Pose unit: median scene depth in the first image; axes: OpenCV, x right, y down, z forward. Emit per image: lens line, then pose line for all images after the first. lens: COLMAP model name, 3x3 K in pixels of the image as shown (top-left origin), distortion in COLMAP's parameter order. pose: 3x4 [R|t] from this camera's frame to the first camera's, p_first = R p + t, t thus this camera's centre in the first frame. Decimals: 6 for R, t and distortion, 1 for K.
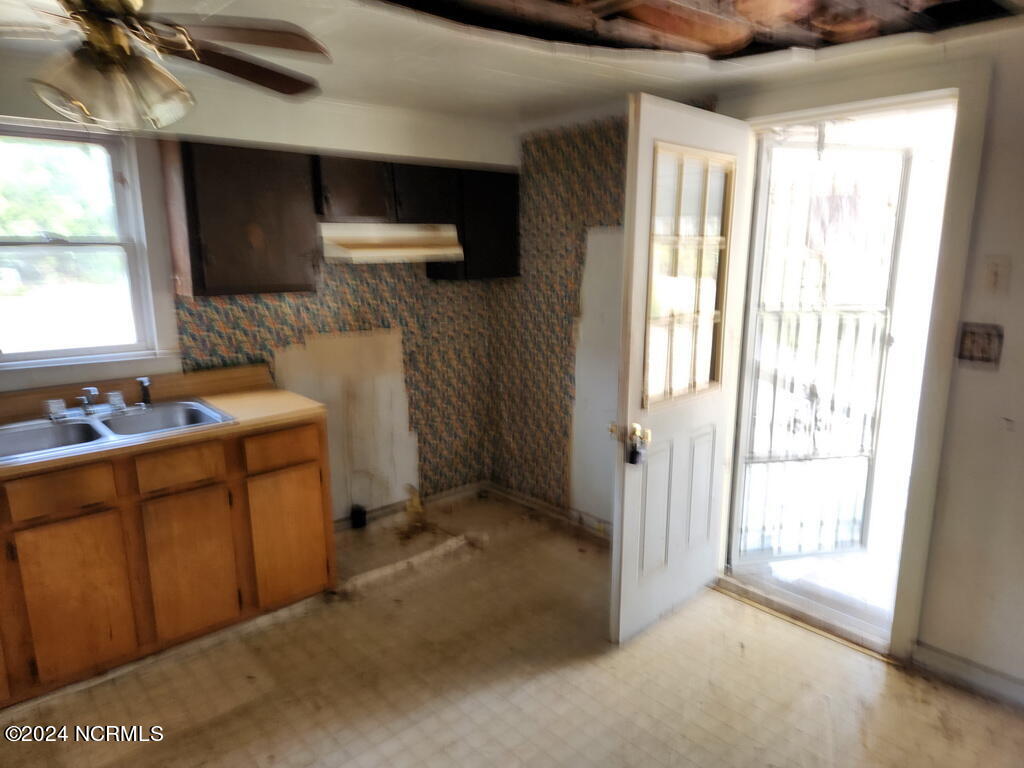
lens RADIAL K [[685.8, 0, 519.9], [0, 685.8, 377.4], [0, 0, 1]] dist [0.019919, -0.003643]
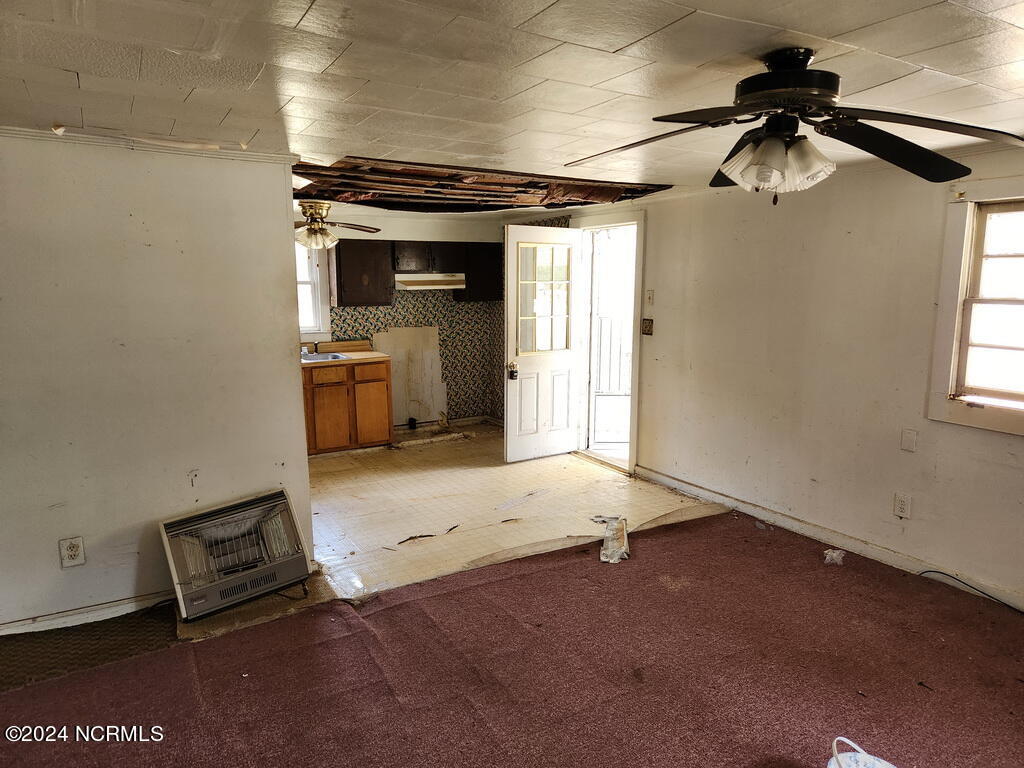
lens RADIAL K [[685.8, 0, 507.7], [0, 685.8, 389.3], [0, 0, 1]] dist [0.019919, -0.003643]
pose [[0.978627, 0.036391, -0.202400, 0.501392], [-0.042639, 0.998737, -0.026594, 0.180286], [0.201176, 0.034656, 0.978942, -1.011202]]
